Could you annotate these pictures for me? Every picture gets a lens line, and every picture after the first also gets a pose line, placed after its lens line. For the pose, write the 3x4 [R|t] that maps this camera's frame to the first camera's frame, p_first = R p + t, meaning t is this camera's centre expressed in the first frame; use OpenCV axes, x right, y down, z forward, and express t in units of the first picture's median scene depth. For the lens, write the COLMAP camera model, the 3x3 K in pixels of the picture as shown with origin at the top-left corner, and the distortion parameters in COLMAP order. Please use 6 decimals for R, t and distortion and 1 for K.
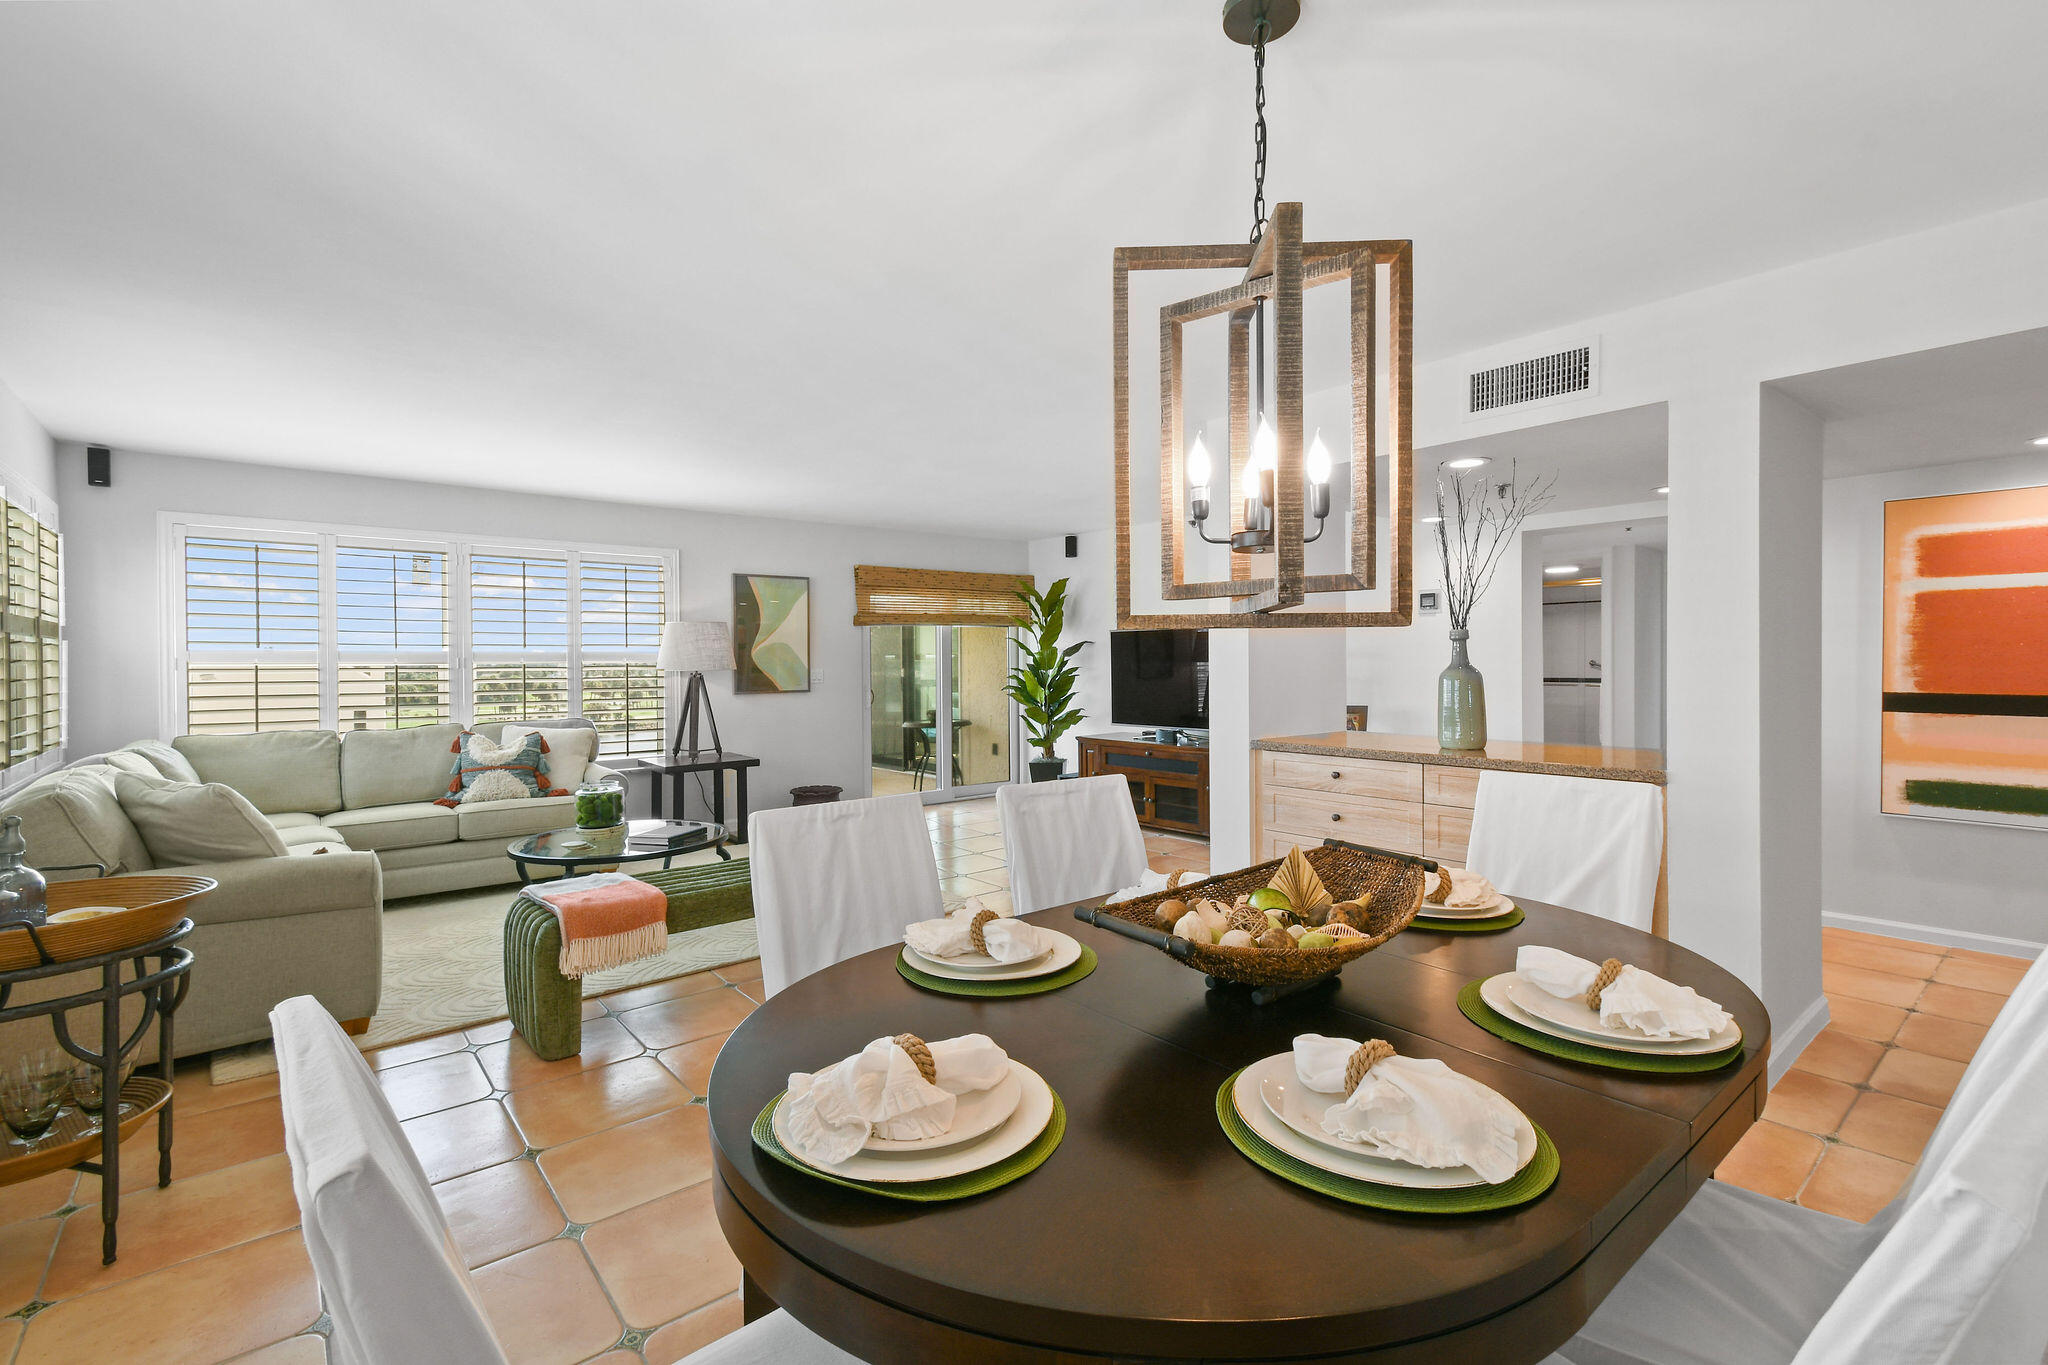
lens RADIAL K [[886.0, 0, 1034.6], [0, 886.0, 687.4], [0, 0, 1]] dist [0.000207, 0.011621]
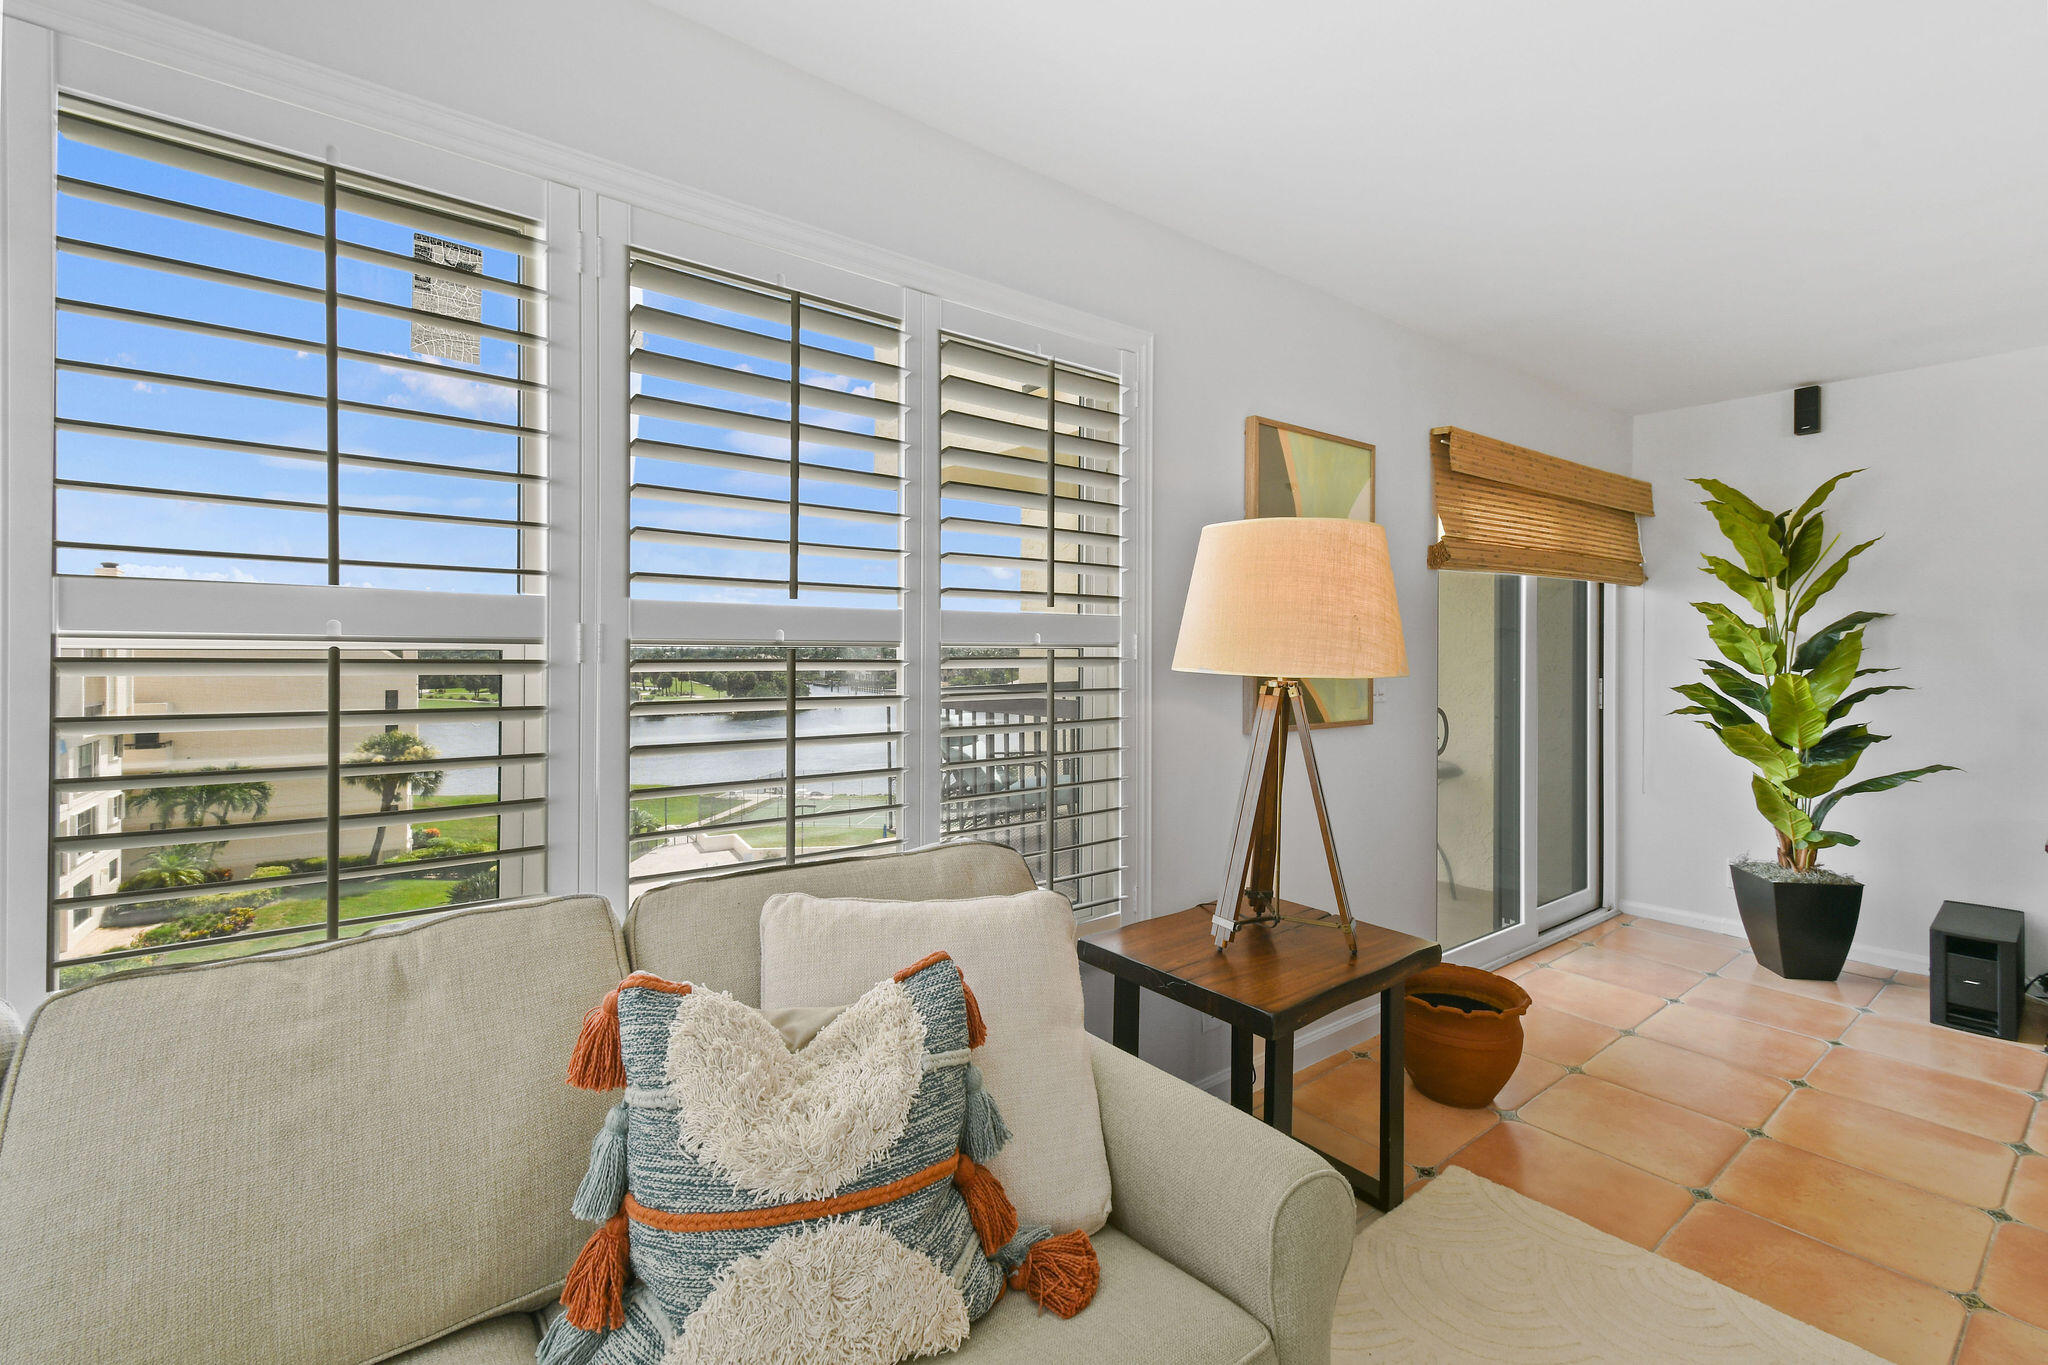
lens RADIAL K [[919.3, 0, 1017.9], [0, 919.3, 663.0], [0, 0, 1]] dist [0.010463, -0.000721]
pose [[0.998723, 0.008413, -0.049823, -0.501814], [-0.009697, 0.999625, -0.025592, -0.015604], [0.049589, 0.026042, 0.998430, 0.728231]]
